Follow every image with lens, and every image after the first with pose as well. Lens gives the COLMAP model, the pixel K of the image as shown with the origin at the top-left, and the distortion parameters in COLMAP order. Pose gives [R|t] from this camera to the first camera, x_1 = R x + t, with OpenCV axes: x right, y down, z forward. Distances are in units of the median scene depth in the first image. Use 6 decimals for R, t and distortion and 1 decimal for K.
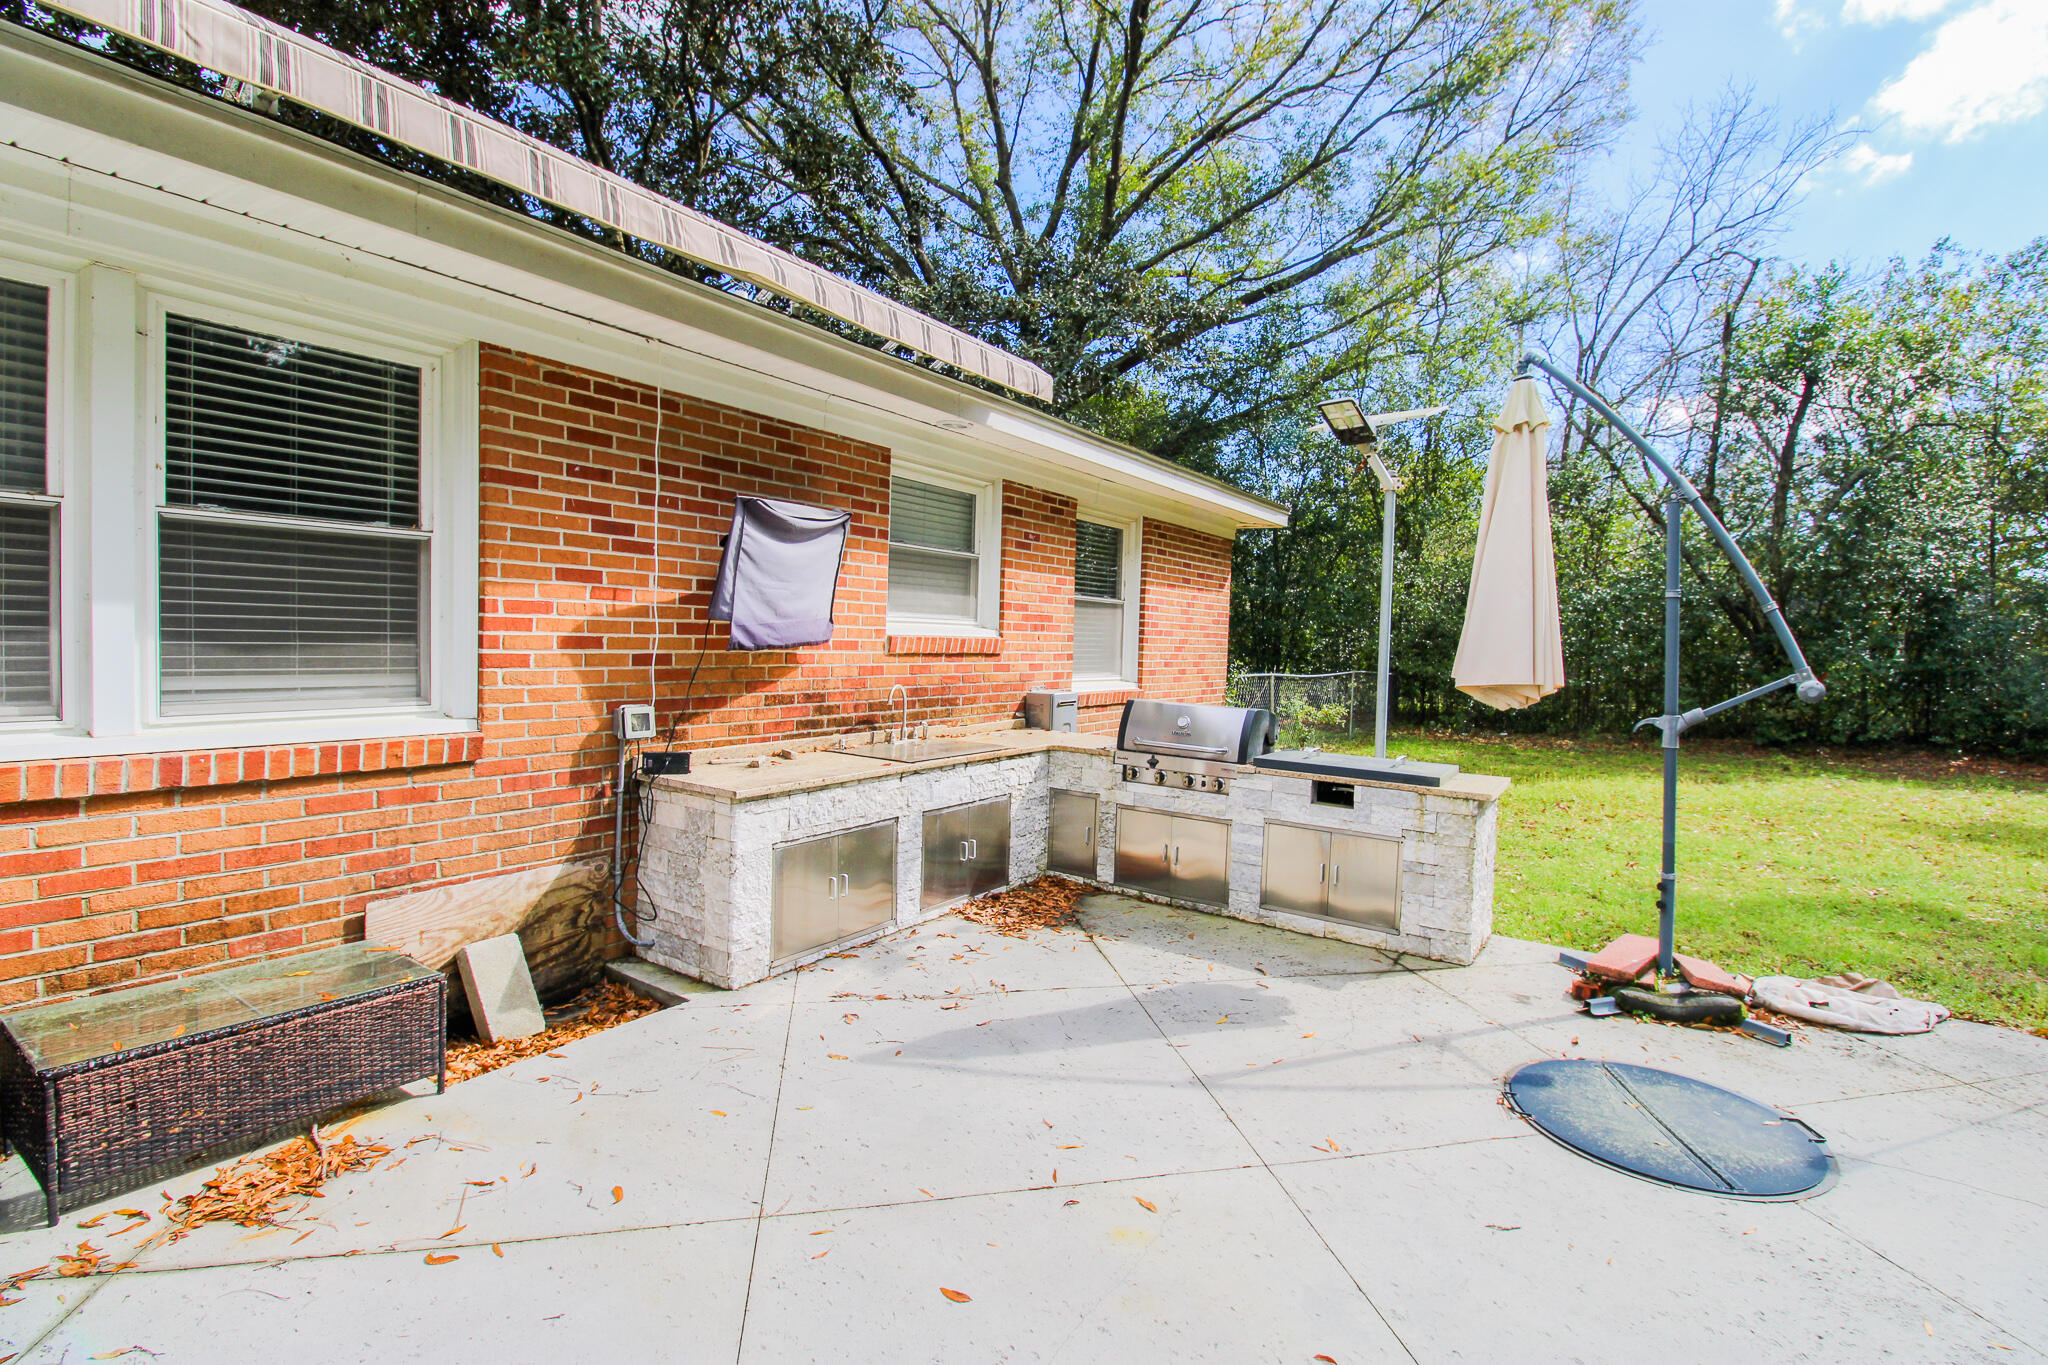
lens RADIAL K [[947.1, 0, 1032.5], [0, 947.1, 679.4], [0, 0, 1]] dist [0.002406, -0.011480]
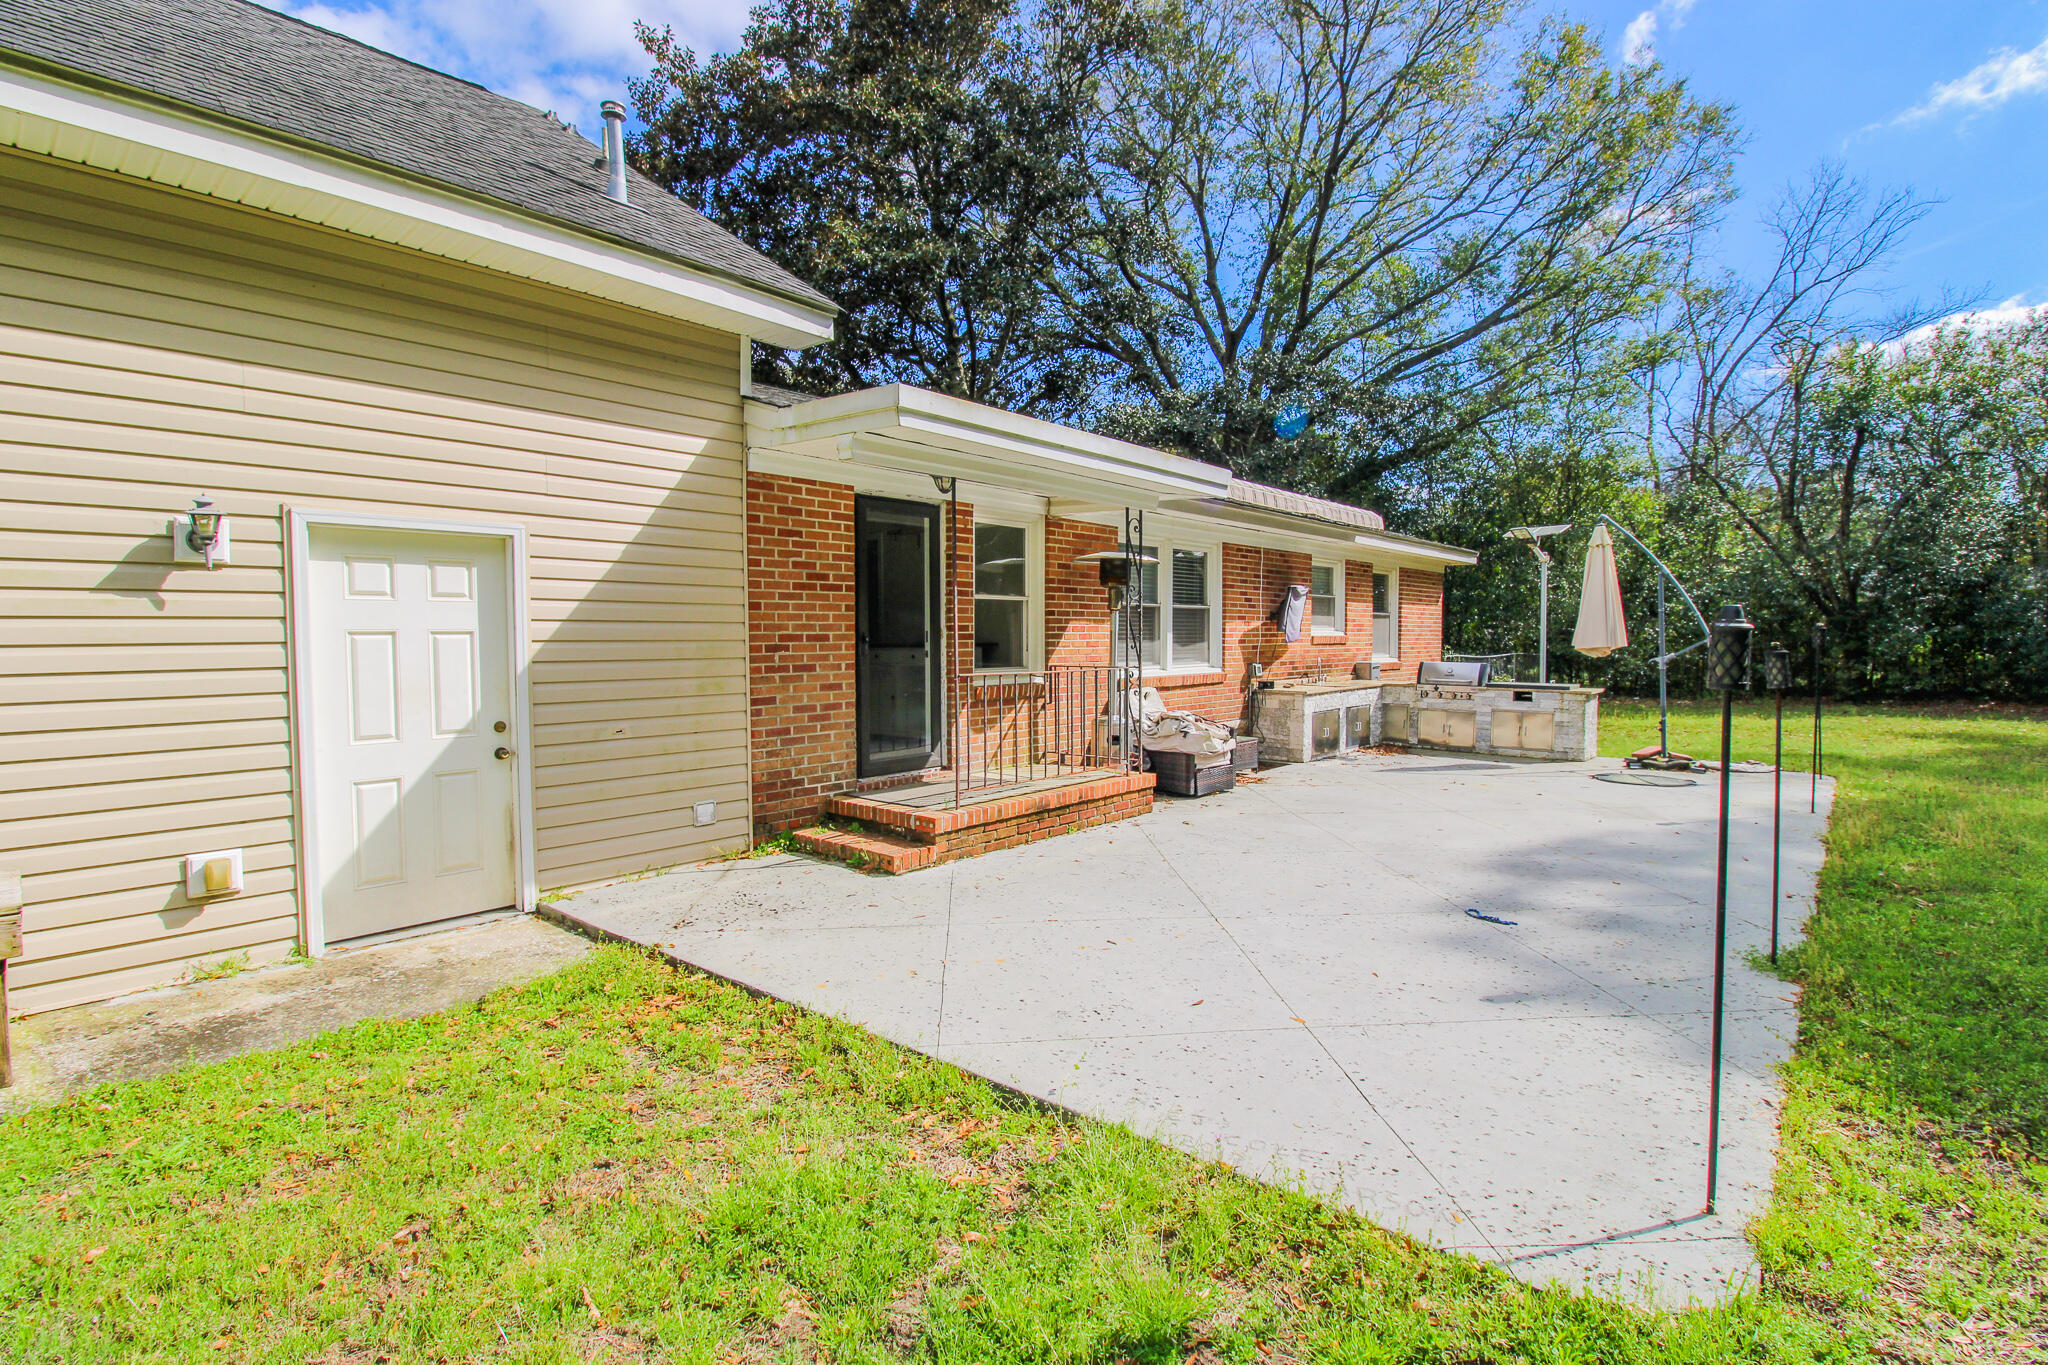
lens RADIAL K [[947.1, 0, 1032.5], [0, 947.1, 679.4], [0, 0, 1]] dist [0.002406, -0.011480]
pose [[0.991165, -0.026084, -0.130048, -0.154063], [0.025840, 0.999660, -0.003568, 0.014220], [0.130097, 0.000176, 0.991501, -0.394554]]
